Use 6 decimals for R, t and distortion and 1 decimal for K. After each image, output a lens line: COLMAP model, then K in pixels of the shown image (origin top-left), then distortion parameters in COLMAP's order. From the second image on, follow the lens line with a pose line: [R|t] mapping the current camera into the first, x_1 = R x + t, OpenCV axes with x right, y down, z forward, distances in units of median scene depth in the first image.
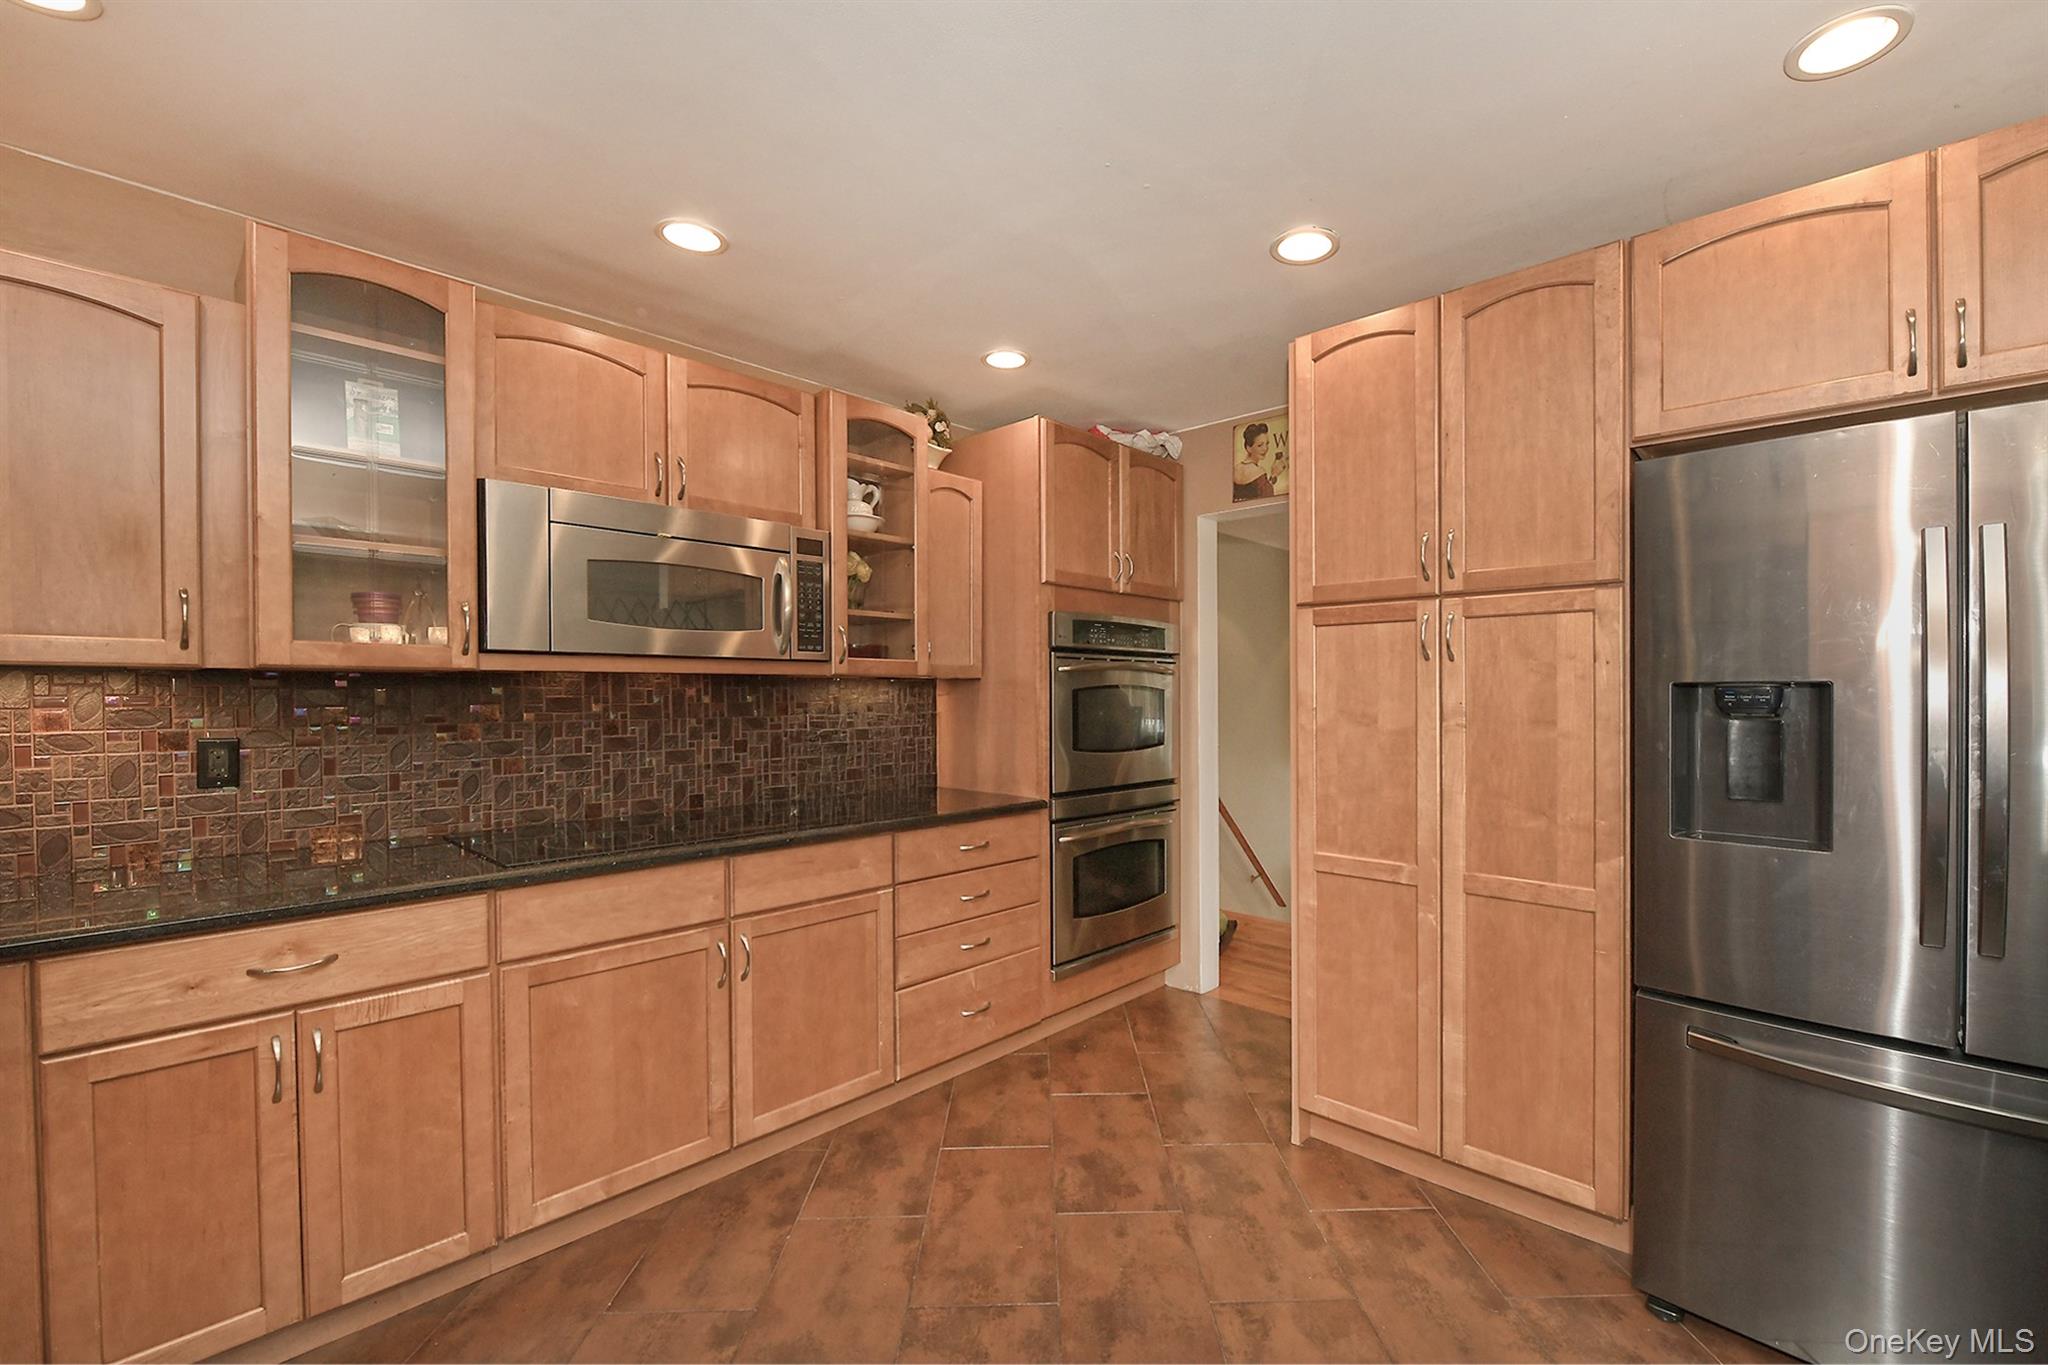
lens RADIAL K [[826.8, 0, 1025.1], [0, 826.8, 695.6], [0, 0, 1]] dist [-0.004044, 0.000165]
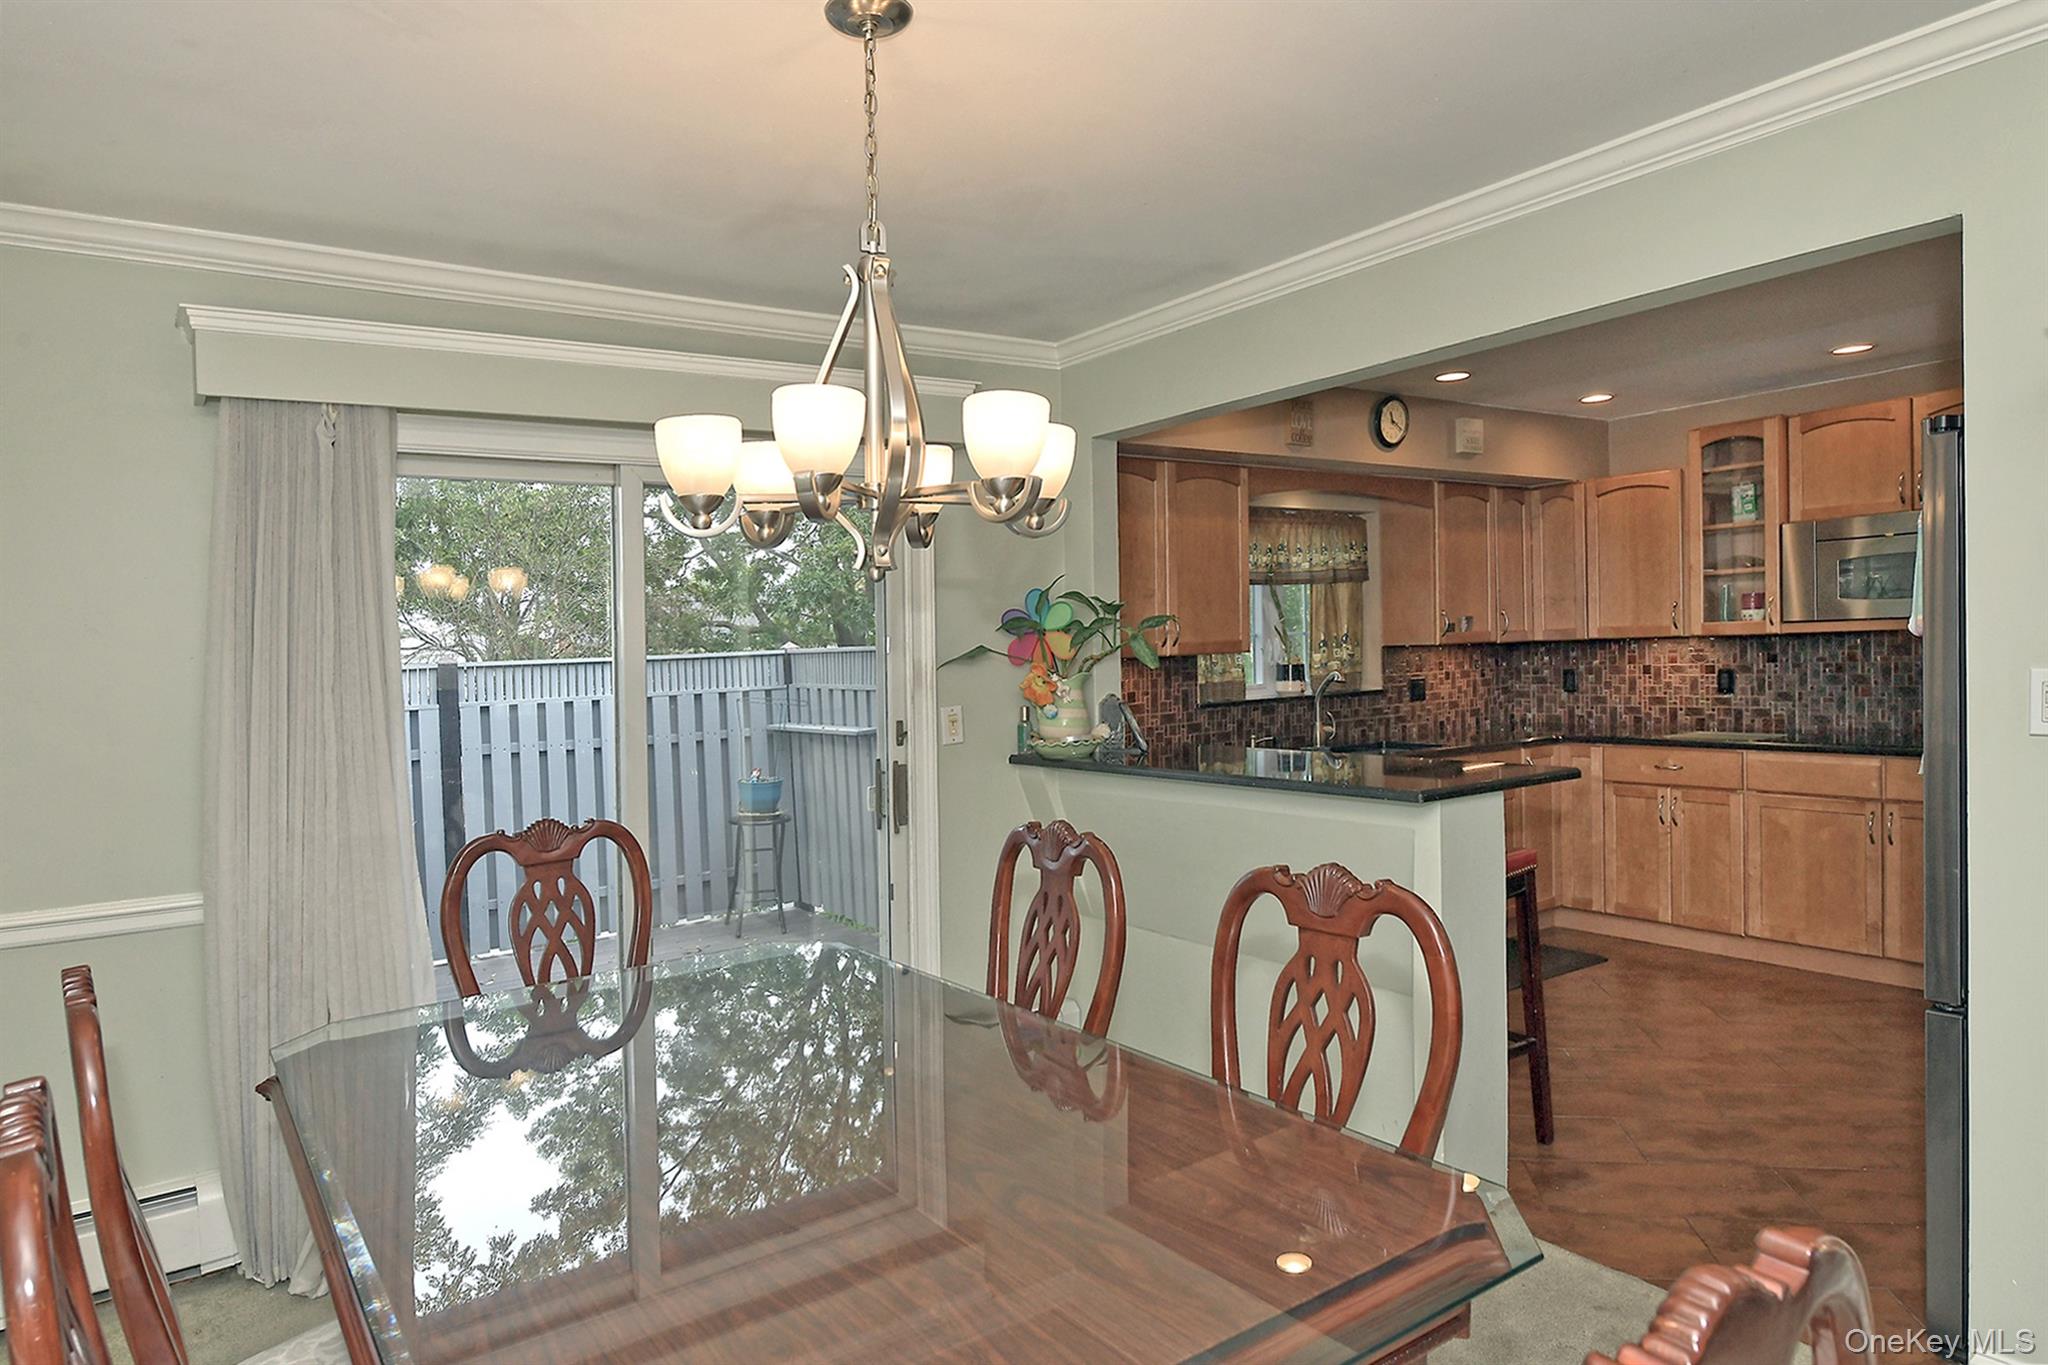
lens RADIAL K [[1272.1, 0, 1017.2], [0, 1272.1, 698.7], [0, 0, 1]] dist [-0.005284, 0.004267]
pose [[-0.200517, 0.048698, -0.978479, 2.195129], [0.039815, 0.998344, 0.041527, -0.067950], [0.978881, -0.030632, -0.202123, -0.049333]]
